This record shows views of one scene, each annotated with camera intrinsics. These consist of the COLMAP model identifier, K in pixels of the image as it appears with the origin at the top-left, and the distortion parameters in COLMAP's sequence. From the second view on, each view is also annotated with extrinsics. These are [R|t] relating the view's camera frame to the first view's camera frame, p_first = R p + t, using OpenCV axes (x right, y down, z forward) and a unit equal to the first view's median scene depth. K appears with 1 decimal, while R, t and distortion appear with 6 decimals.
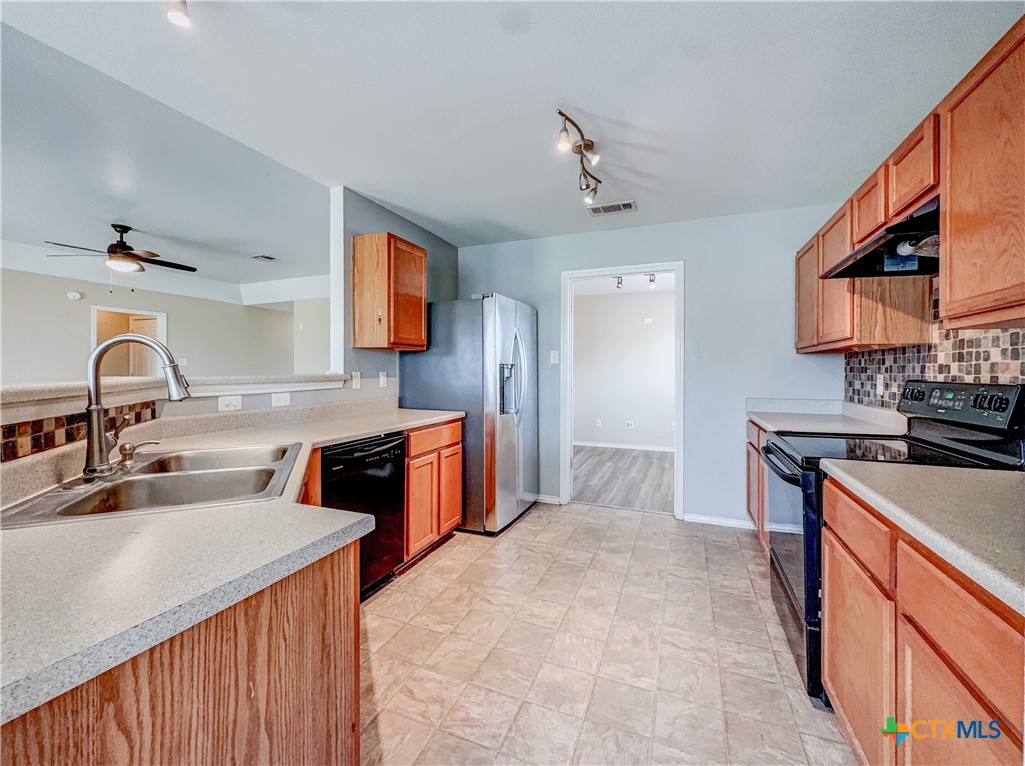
lens RADIAL K [[420.0, 0, 516.3], [0, 420.0, 374.5], [0, 0, 1]] dist [-0.000454, 0.000039]
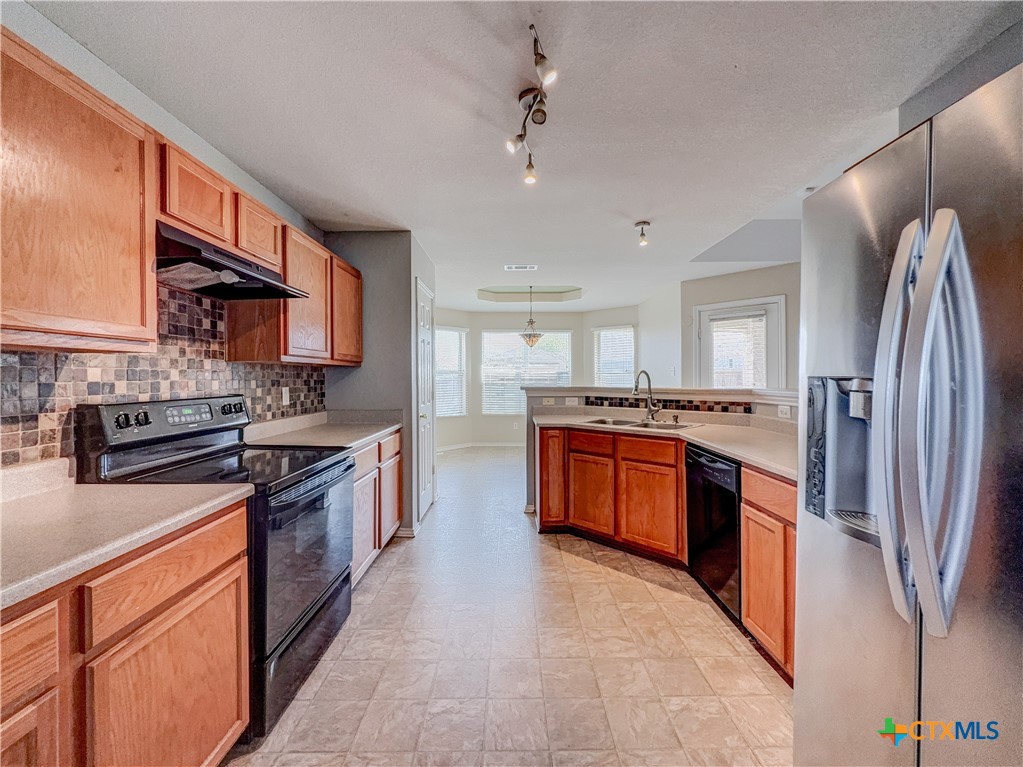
lens RADIAL K [[419.1, 0, 510.9], [0, 419.1, 379.6], [0, 0, 1]] dist [-0.000454, 0.000039]
pose [[-0.928698, 0.001402, -0.370834, 0.569514], [-0.003111, 0.999928, 0.011571, -0.041140], [0.370824, 0.011900, -0.928627, 2.015103]]
